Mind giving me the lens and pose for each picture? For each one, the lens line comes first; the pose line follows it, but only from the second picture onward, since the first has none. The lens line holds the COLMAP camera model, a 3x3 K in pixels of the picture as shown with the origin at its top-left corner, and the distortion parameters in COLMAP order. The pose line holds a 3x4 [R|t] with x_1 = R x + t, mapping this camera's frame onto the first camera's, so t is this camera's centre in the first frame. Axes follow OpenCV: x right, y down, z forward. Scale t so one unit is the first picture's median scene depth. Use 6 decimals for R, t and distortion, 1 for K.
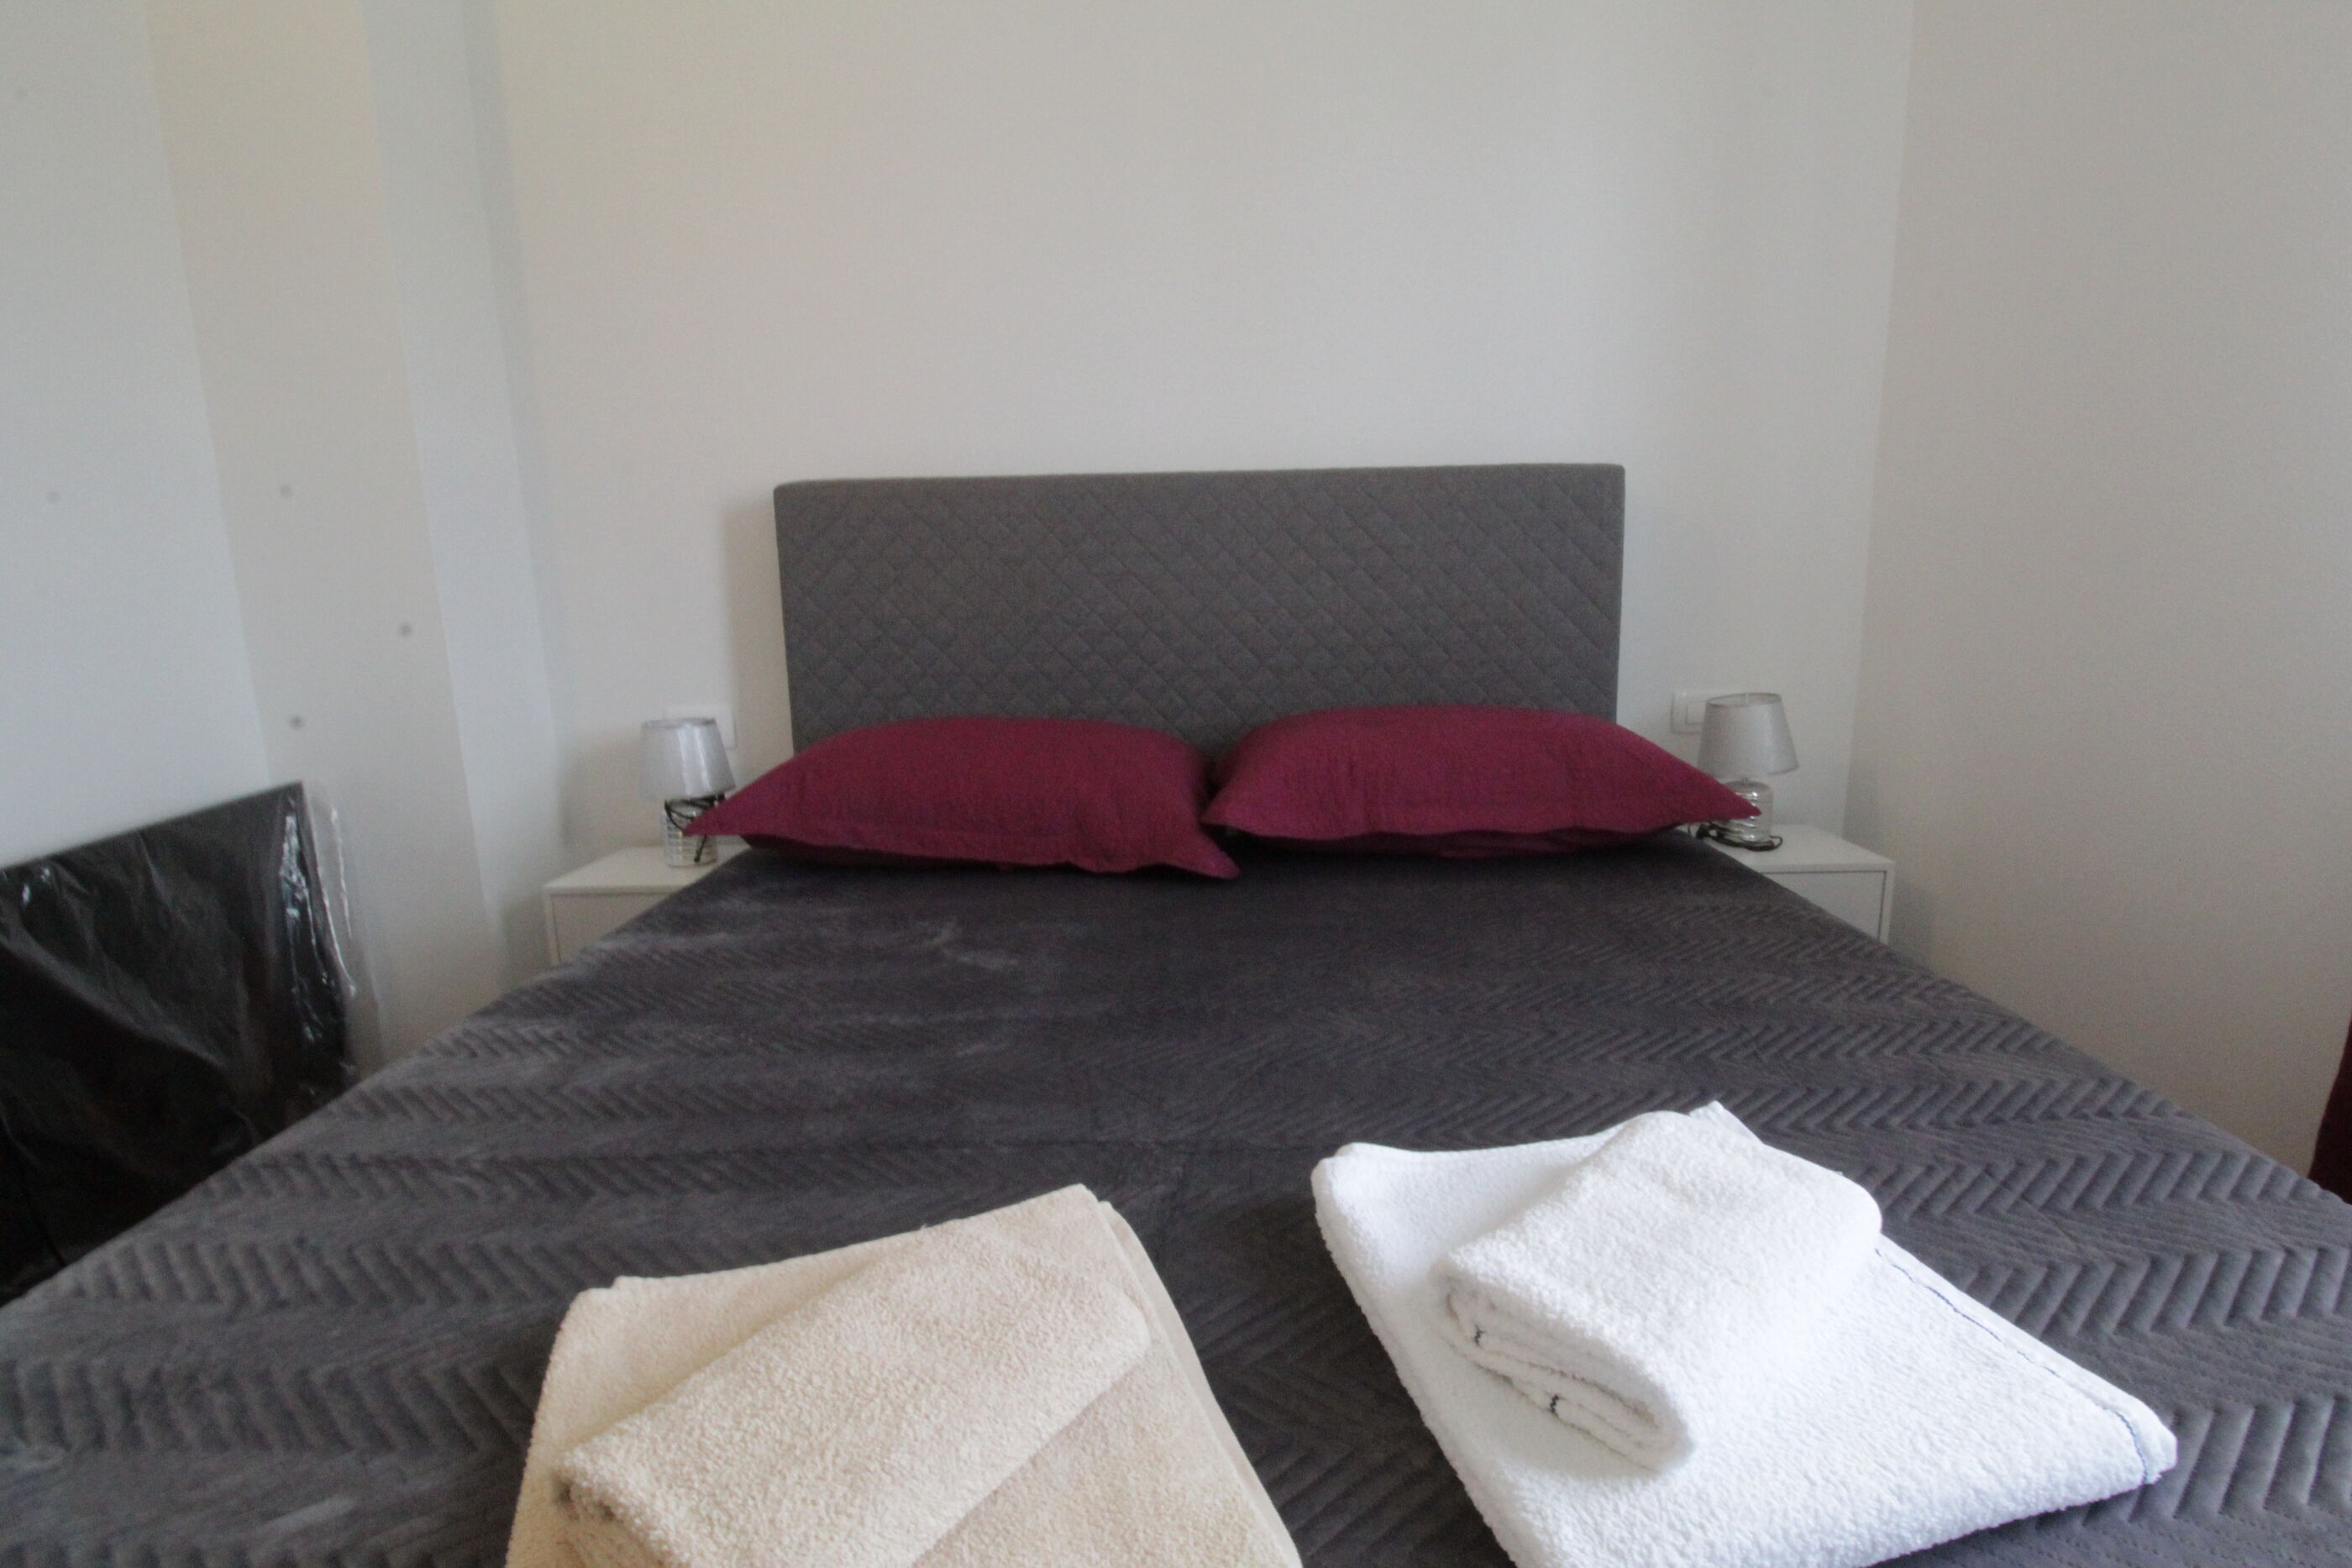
lens RADIAL K [[1139.0, 0, 1193.9], [0, 1139.0, 778.8], [0, 0, 1]] dist [-0.002151, -0.012795]
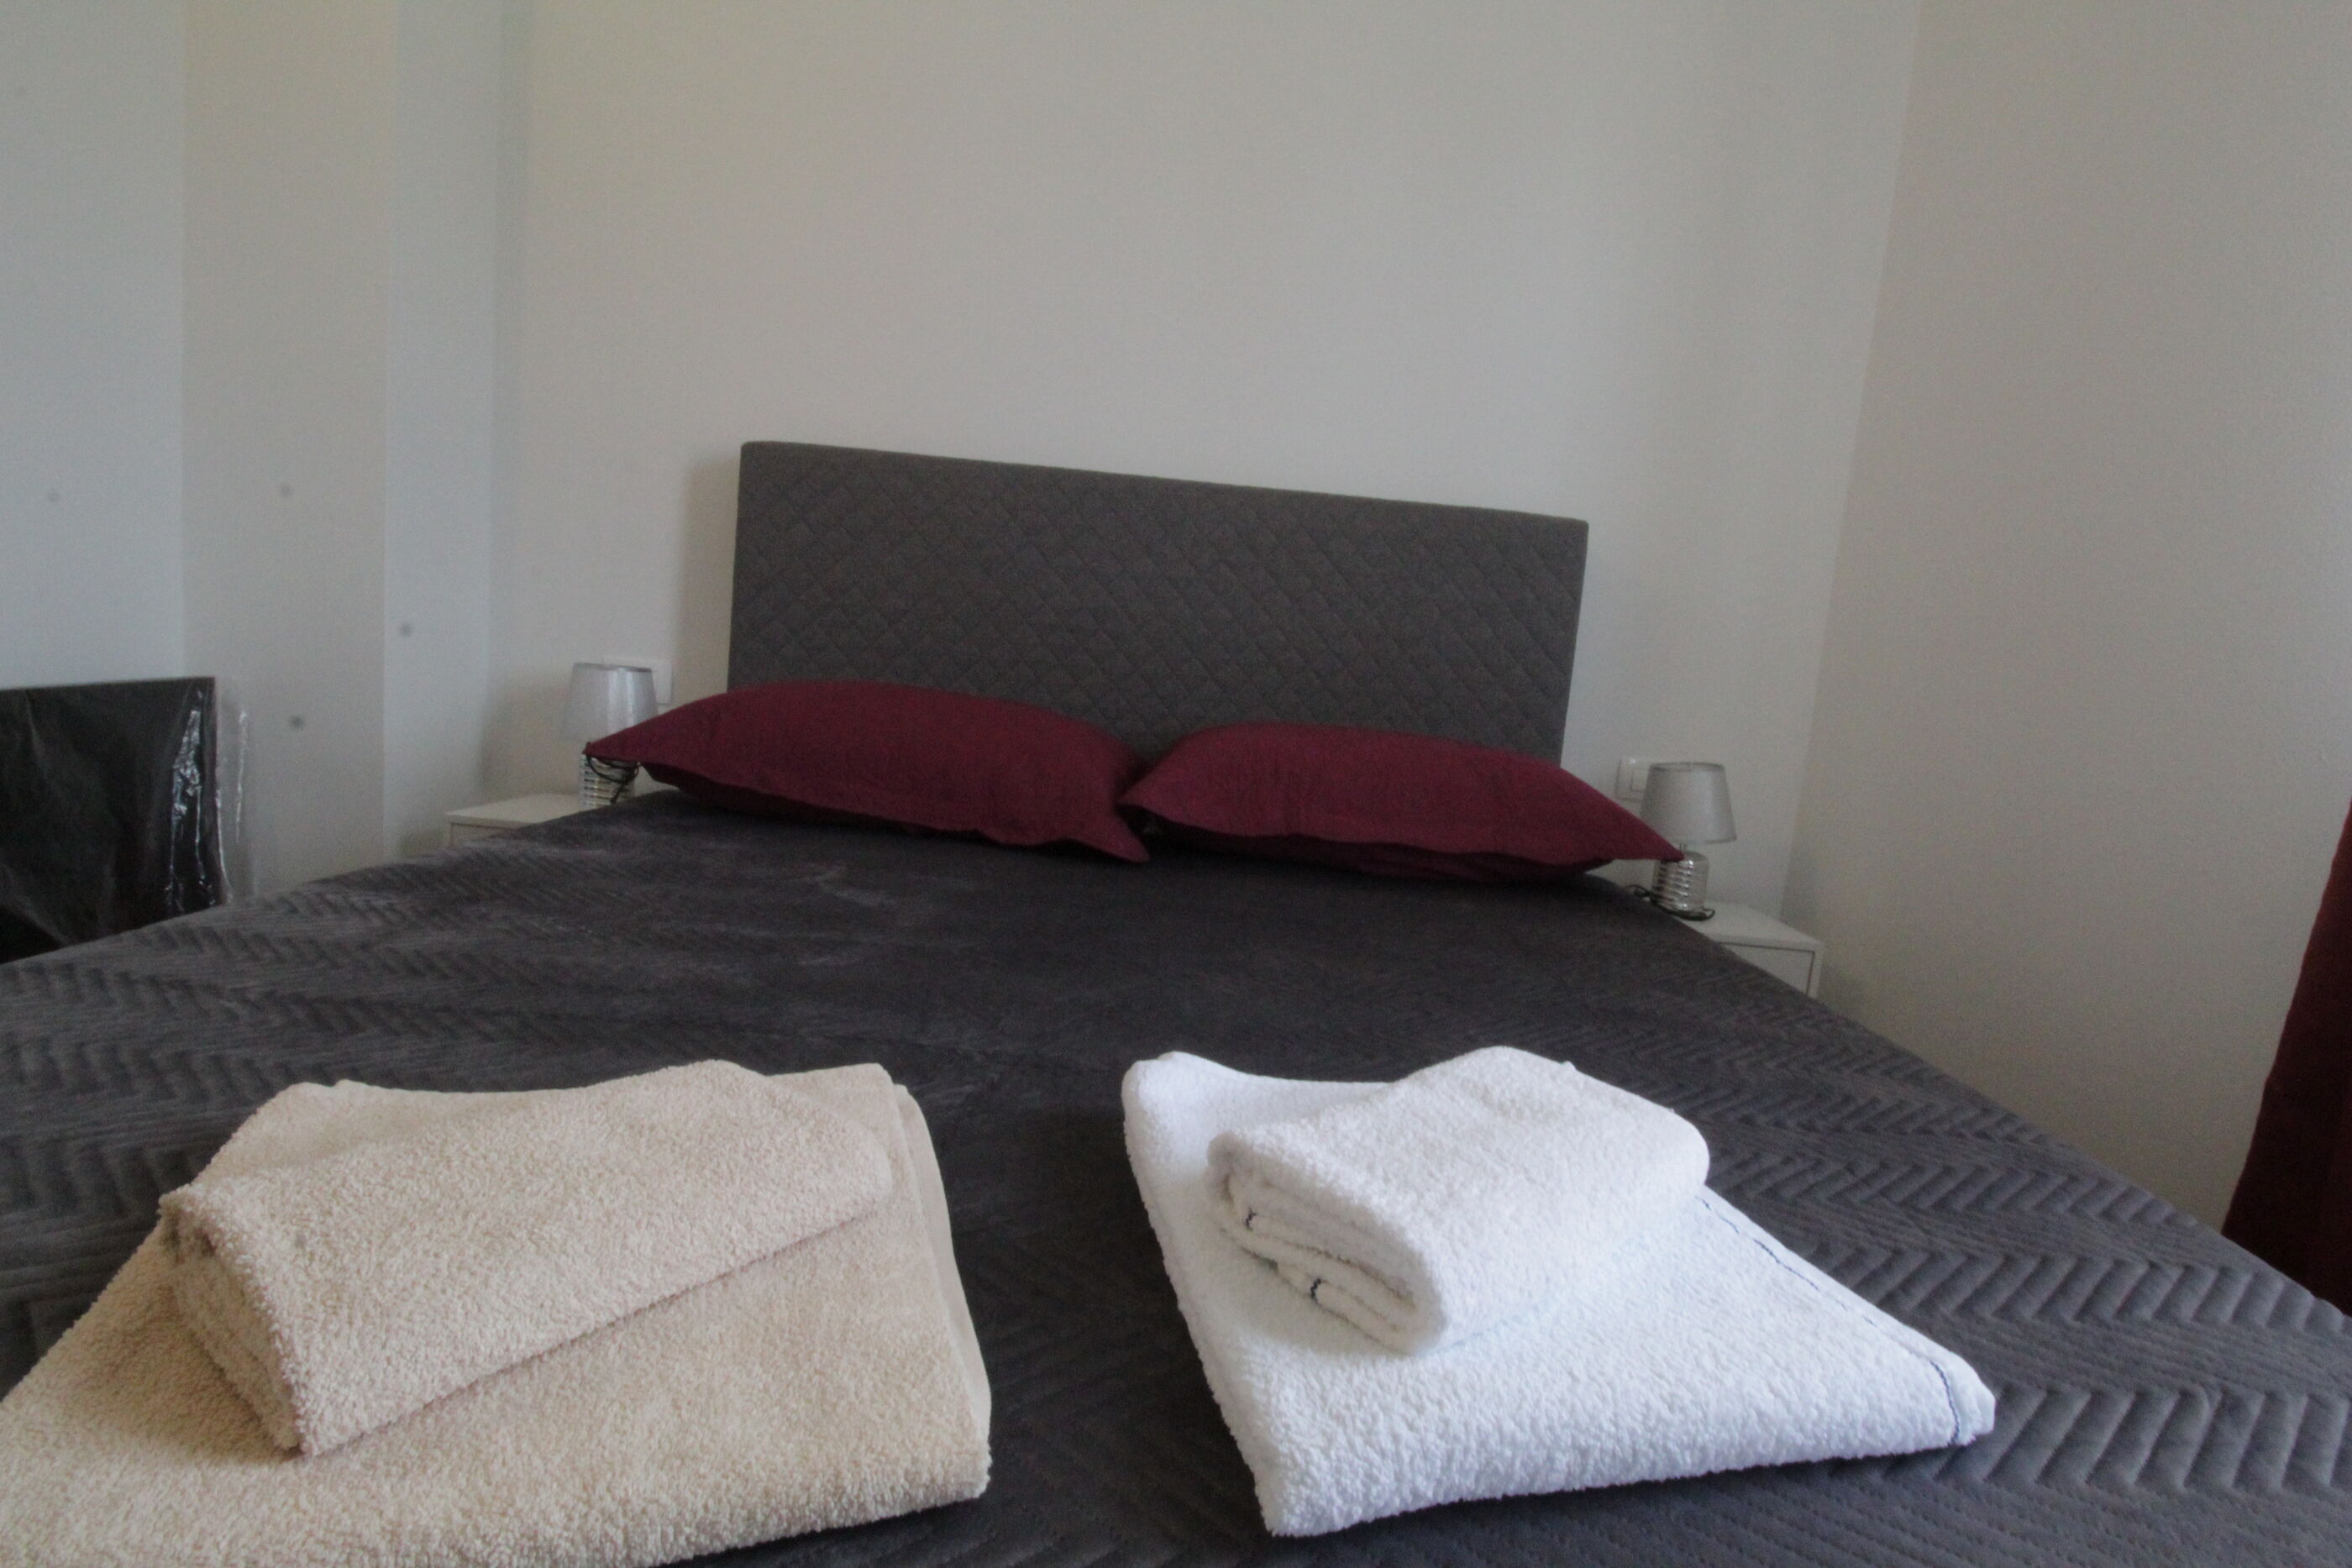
lens RADIAL K [[1139.0, 0, 1193.9], [0, 1139.0, 778.8], [0, 0, 1]] dist [-0.002151, -0.012795]
pose [[0.993416, 0.113867, 0.012628, 0.104540], [-0.112692, 0.991069, -0.071296, 0.143344], [-0.020633, 0.069404, 0.997375, 0.045874]]
